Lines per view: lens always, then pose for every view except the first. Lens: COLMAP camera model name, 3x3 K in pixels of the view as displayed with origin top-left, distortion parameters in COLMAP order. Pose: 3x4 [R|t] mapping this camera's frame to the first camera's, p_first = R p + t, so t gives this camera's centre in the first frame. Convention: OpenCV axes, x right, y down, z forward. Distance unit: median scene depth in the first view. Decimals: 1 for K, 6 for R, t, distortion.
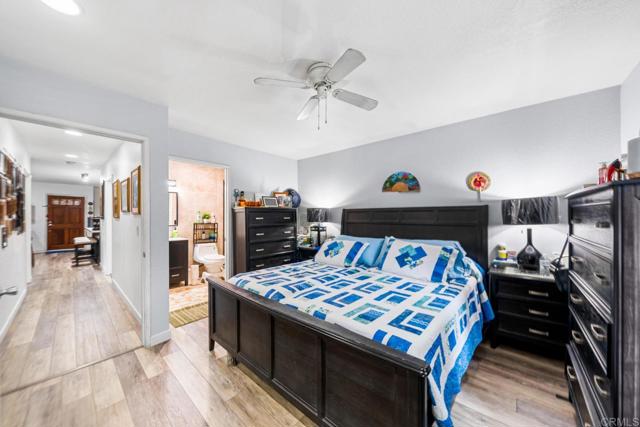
lens RADIAL K [[221.7, 0, 322.3], [0, 221.7, 218.2], [0, 0, 1]] dist [-0.000191, -0.000051]
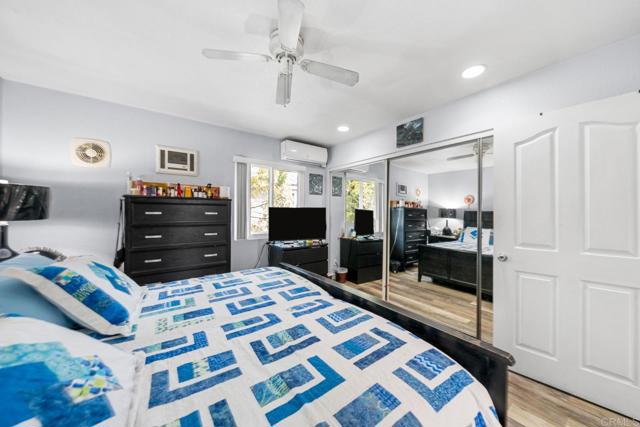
lens RADIAL K [[223.1, 0, 325.0], [0, 223.1, 214.3], [0, 0, 1]] dist [-0.000827, -0.000164]
pose [[-0.980219, -0.003283, 0.197890, -0.222129], [0.000153, 0.999849, 0.017348, -0.002449], [-0.197917, 0.017035, -0.980071, 1.260001]]
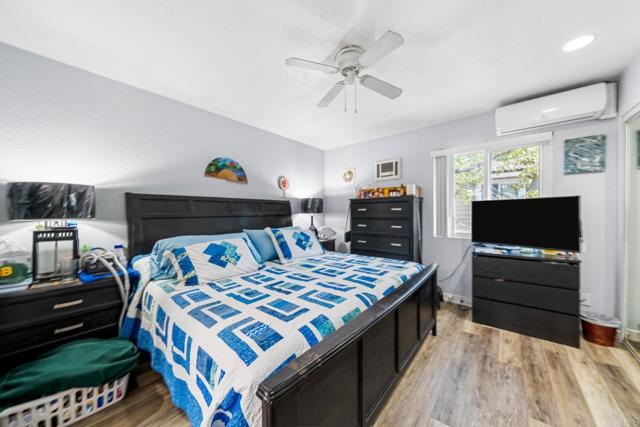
lens RADIAL K [[224.0, 0, 323.7], [0, 224.0, 217.4], [0, 0, 1]] dist [-0.001666, 0.000032]
pose [[-0.029779, -0.015901, 0.999430, -0.696677], [0.017440, 0.999713, 0.016425, 0.027606], [-0.999404, 0.017919, -0.029493, 0.799094]]
